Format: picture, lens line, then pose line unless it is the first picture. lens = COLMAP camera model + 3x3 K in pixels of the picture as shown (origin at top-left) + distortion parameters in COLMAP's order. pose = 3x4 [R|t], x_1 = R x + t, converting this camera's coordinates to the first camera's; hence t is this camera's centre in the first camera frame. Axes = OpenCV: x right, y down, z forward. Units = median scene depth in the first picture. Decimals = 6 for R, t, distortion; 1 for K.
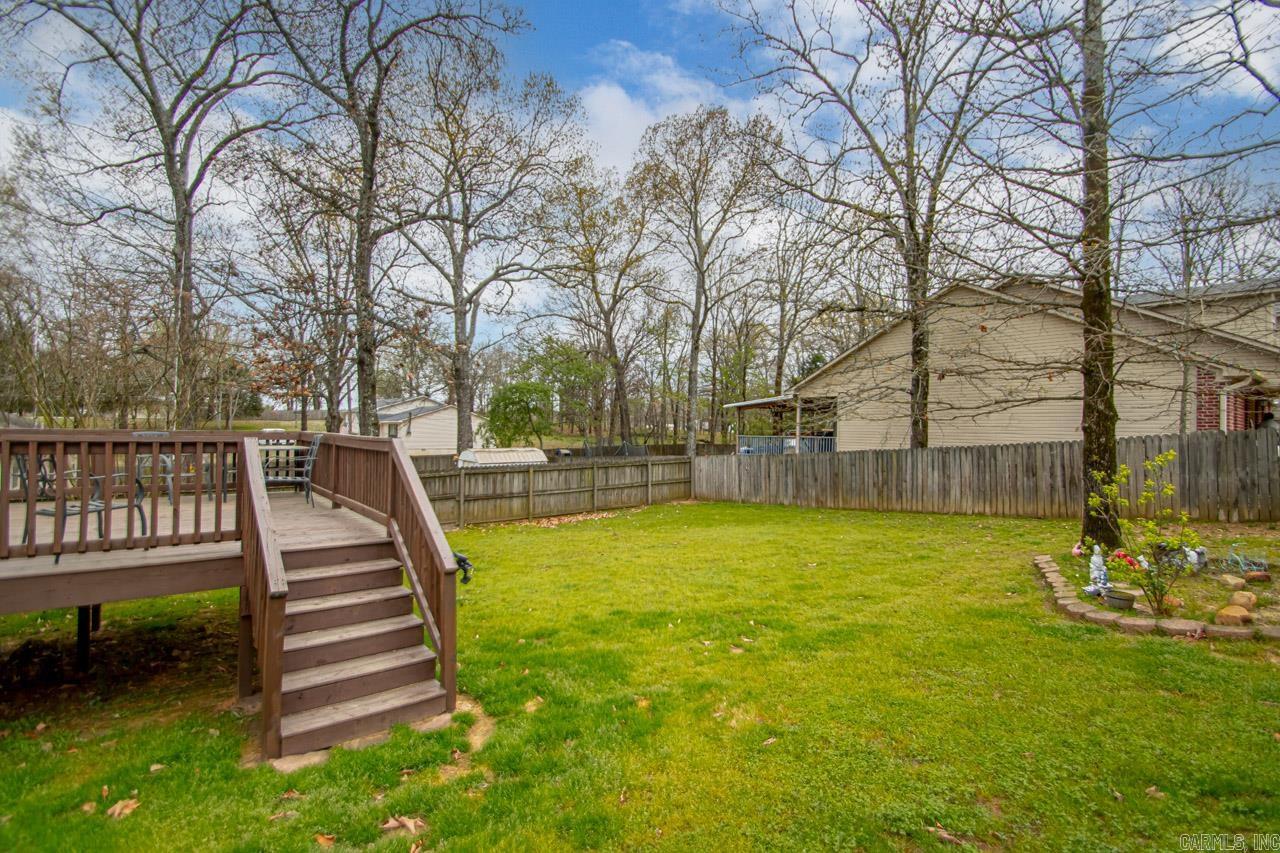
lens RADIAL K [[601.5, 0, 655.5], [0, 601.5, 423.1], [0, 0, 1]] dist [0.006033, -0.012223]
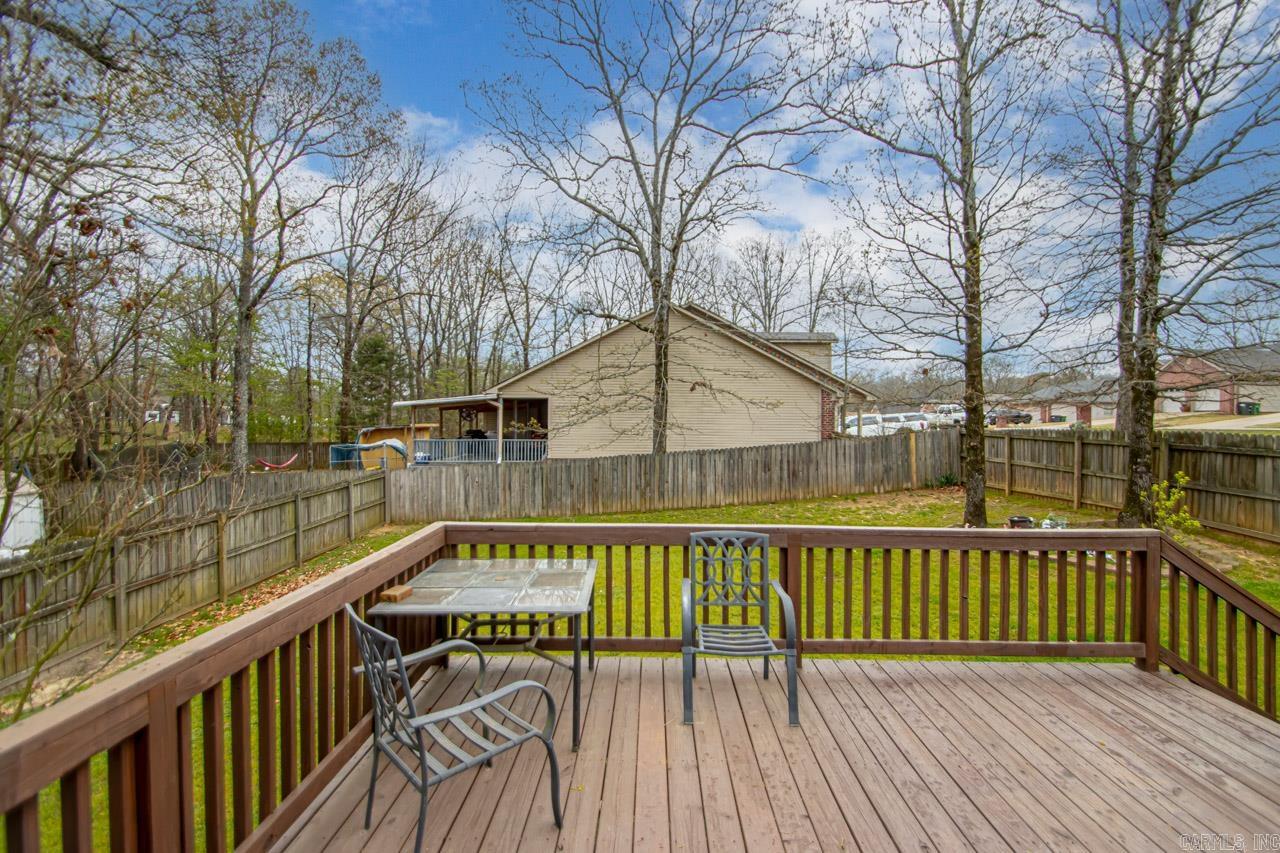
lens RADIAL K [[601.5, 0, 639.6], [0, 601.5, 425.3], [0, 0, 1]] dist [0.006033, -0.012223]
pose [[0.633603, -0.018414, 0.773440, -0.667473], [-0.006733, 0.999548, 0.029312, -0.055543], [-0.773629, -0.023780, 0.633192, 0.502620]]
